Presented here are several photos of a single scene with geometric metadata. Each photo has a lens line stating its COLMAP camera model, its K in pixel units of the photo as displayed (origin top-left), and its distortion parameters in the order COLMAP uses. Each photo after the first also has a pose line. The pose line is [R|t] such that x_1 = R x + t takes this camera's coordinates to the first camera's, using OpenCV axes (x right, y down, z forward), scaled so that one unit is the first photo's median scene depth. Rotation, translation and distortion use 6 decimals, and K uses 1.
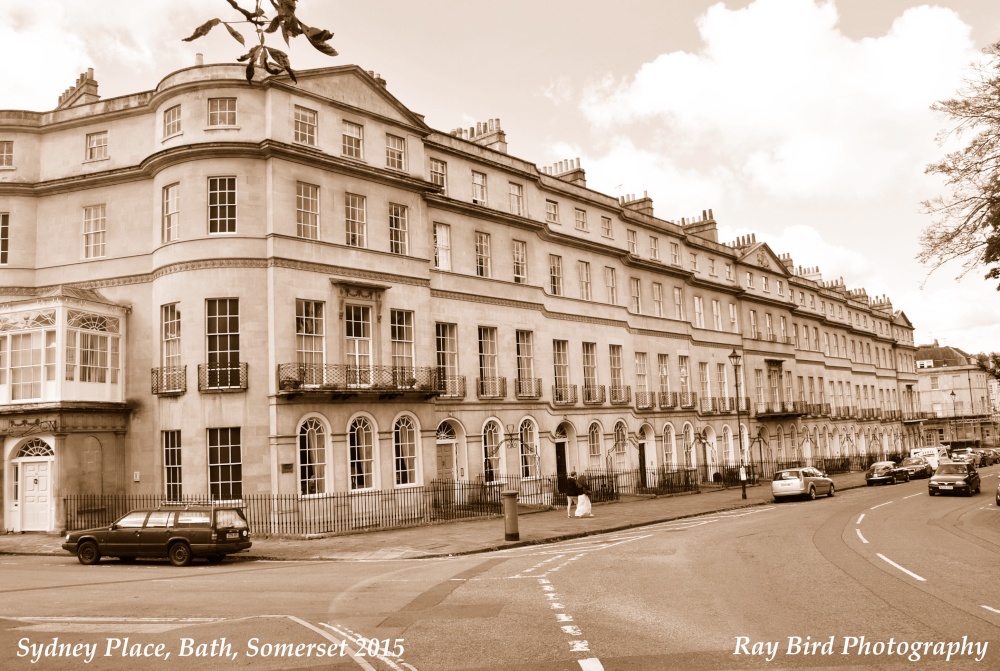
lens RADIAL K [[863.9, 0, 498.1], [0, 863.9, 332.4], [0, 0, 1]] dist [-0.053305, 0.000903]
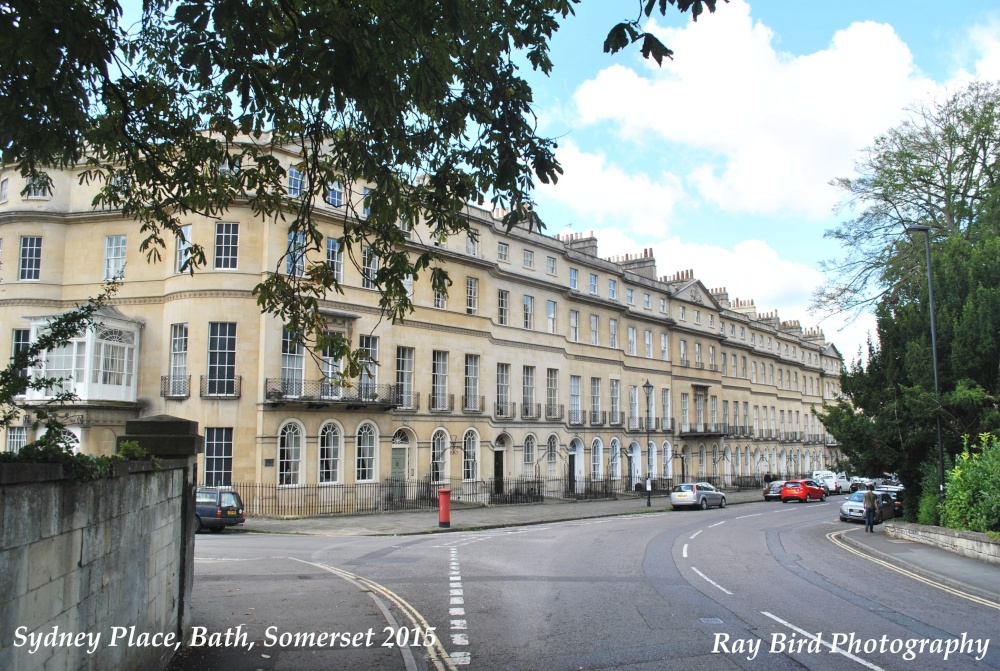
lens RADIAL K [[863.9, 0, 501.5], [0, 863.9, 336.5], [0, 0, 1]] dist [-0.053305, 0.000903]
pose [[0.997626, 0.054533, 0.042047, 0.019825], [-0.054670, 0.998502, 0.002132, -0.033186], [-0.041868, -0.004426, 0.999113, -0.186889]]
